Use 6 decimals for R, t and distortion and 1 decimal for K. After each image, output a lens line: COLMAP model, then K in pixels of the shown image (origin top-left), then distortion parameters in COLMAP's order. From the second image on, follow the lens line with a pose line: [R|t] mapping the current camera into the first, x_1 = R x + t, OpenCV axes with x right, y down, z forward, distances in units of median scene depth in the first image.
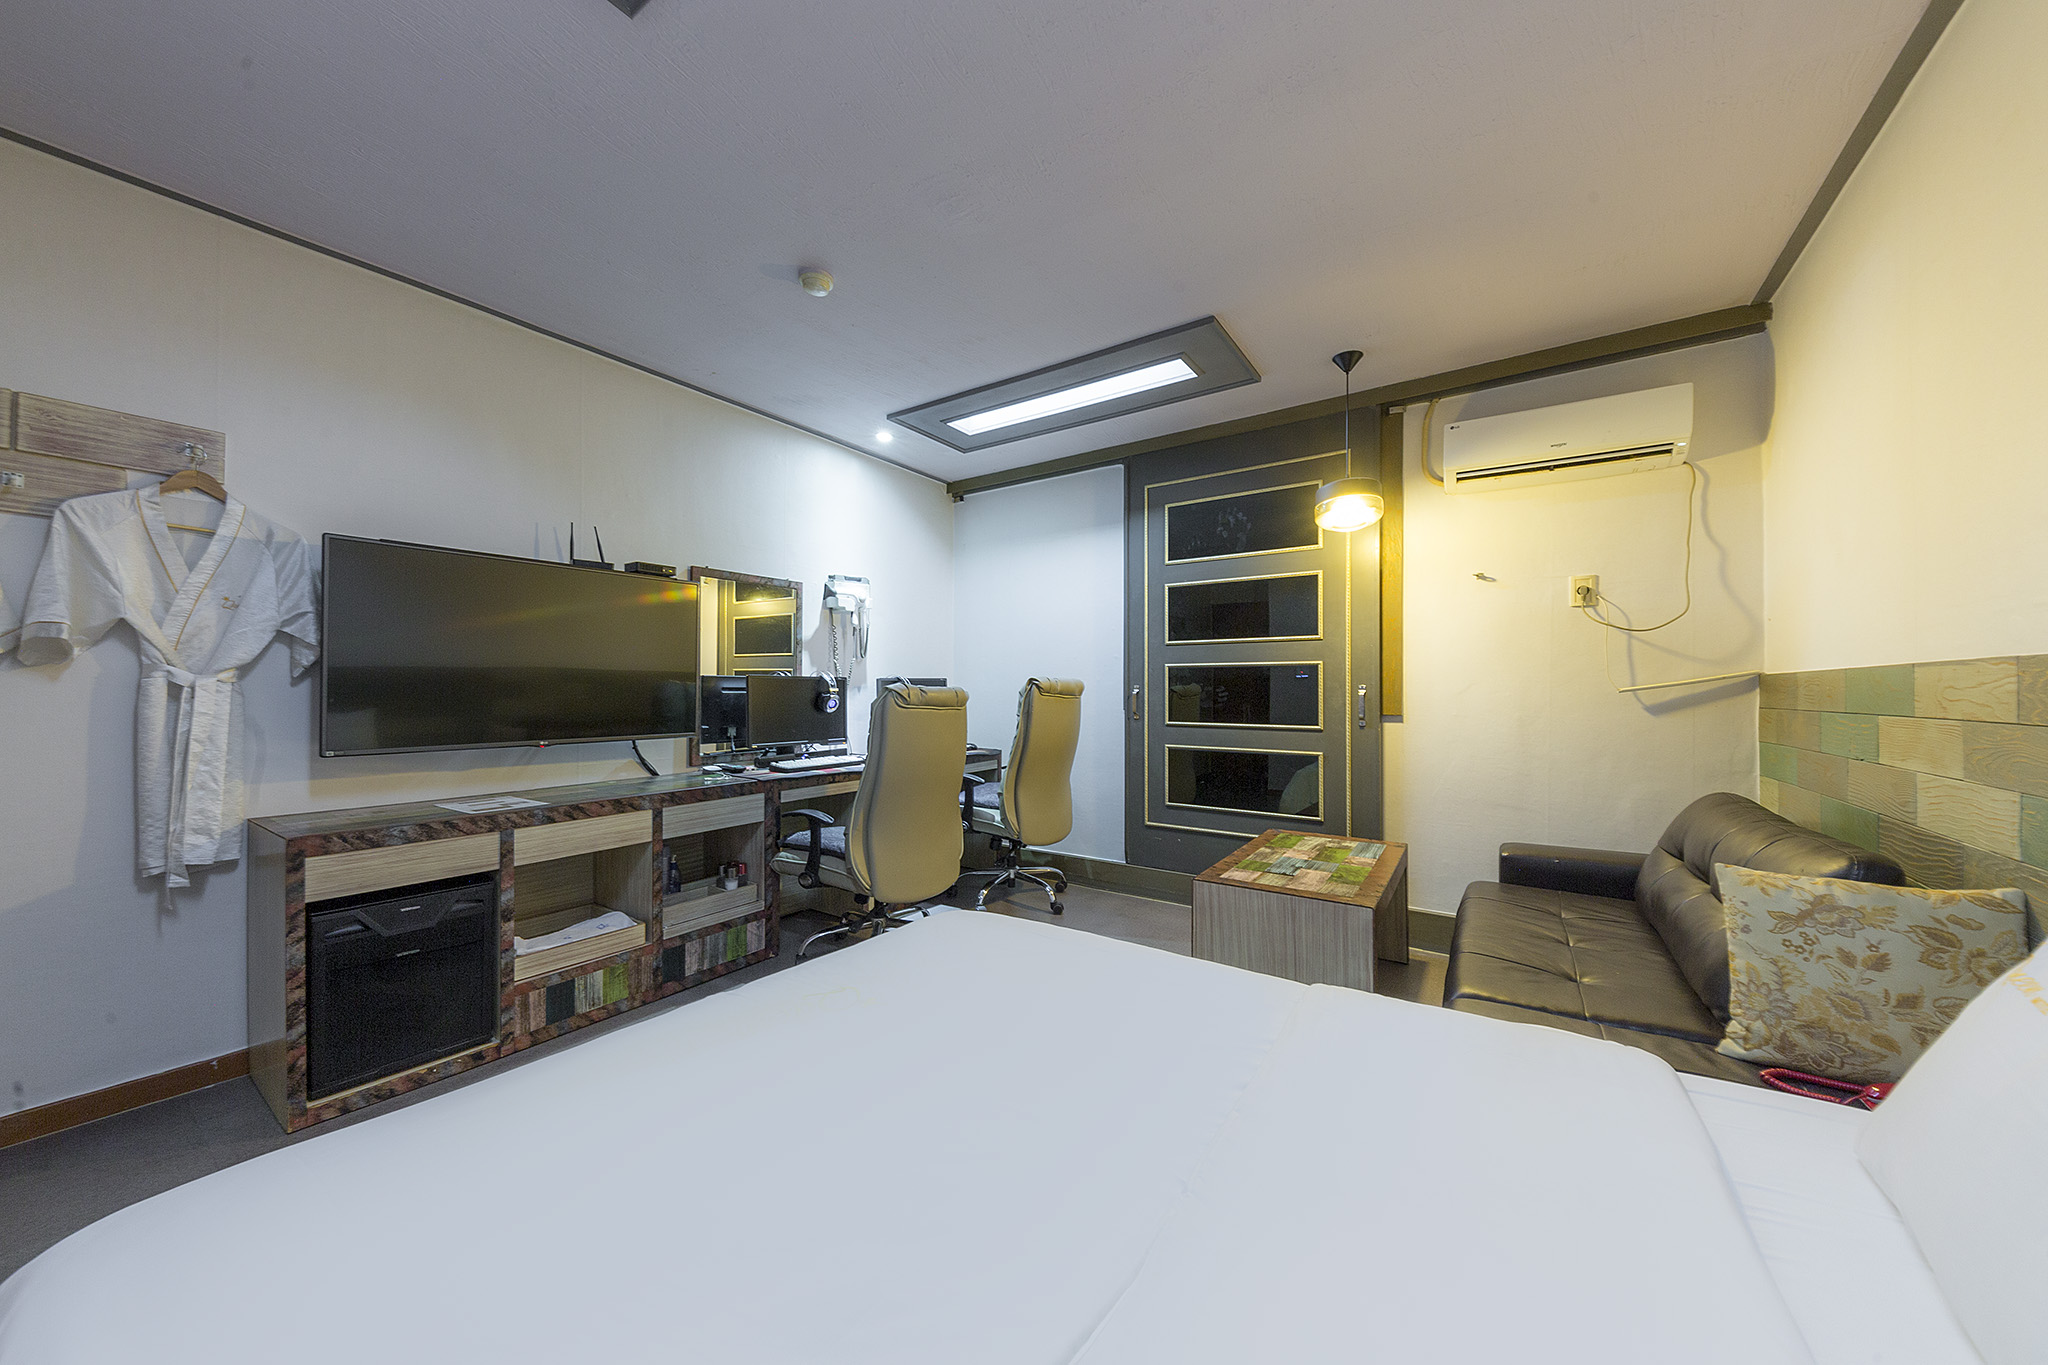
lens RADIAL K [[714.2, 0, 1015.9], [0, 714.2, 690.2], [0, 0, 1]] dist [0.002211, -0.000557]
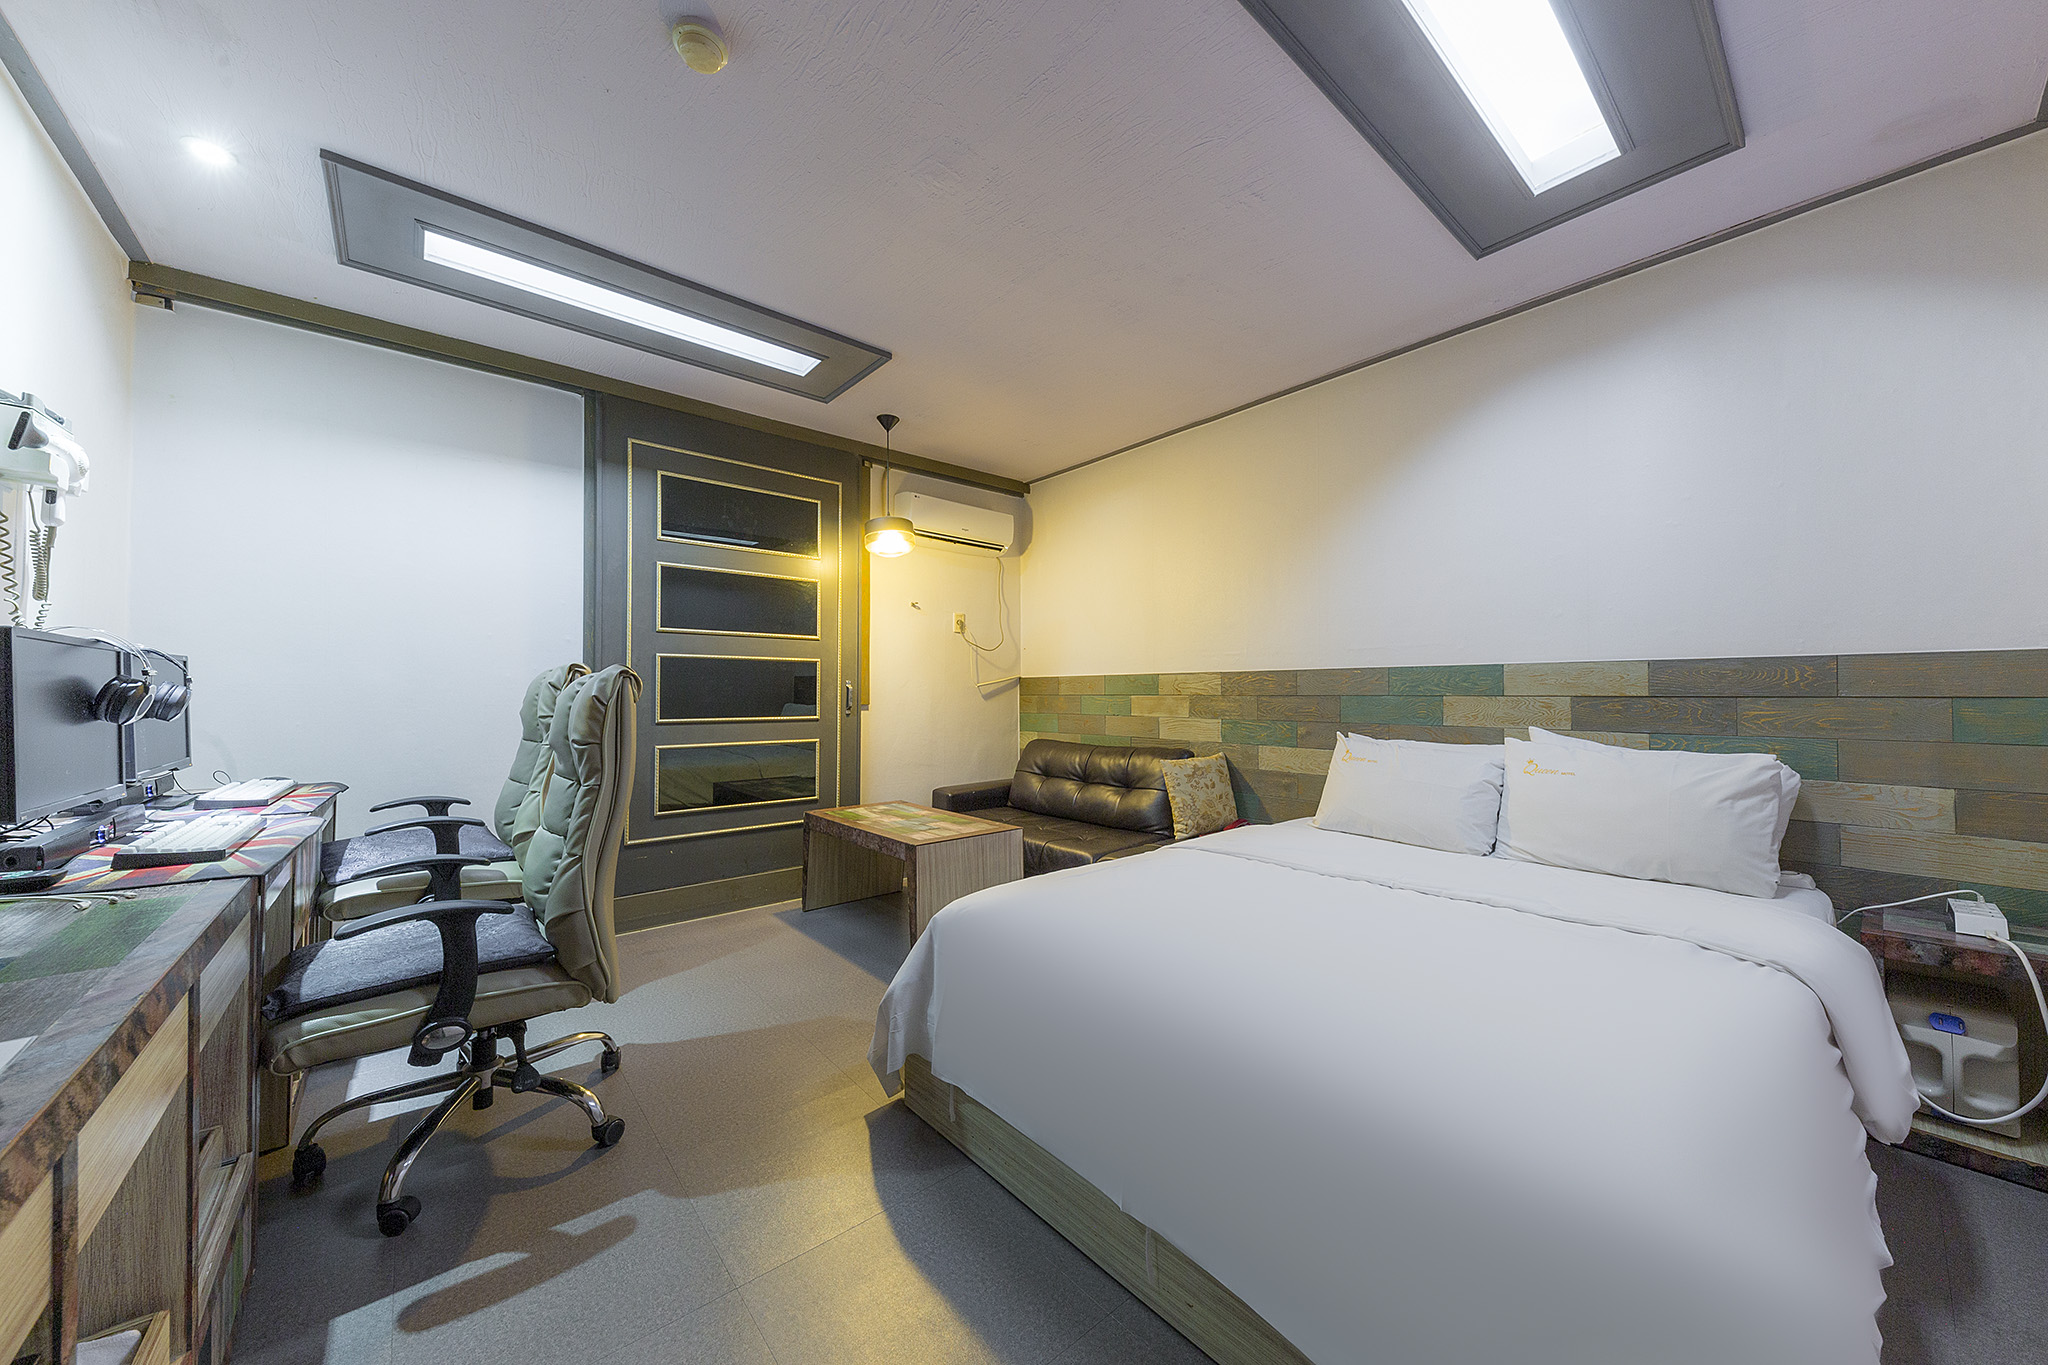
lens RADIAL K [[714.2, 0, 1031.5], [0, 714.2, 679.8], [0, 0, 1]] dist [0.002211, -0.000557]
pose [[0.235035, 0.019976, 0.971782, -0.978169], [0.001023, 0.999783, -0.020799, 0.028259], [-0.971986, 0.005883, 0.234964, 0.654745]]
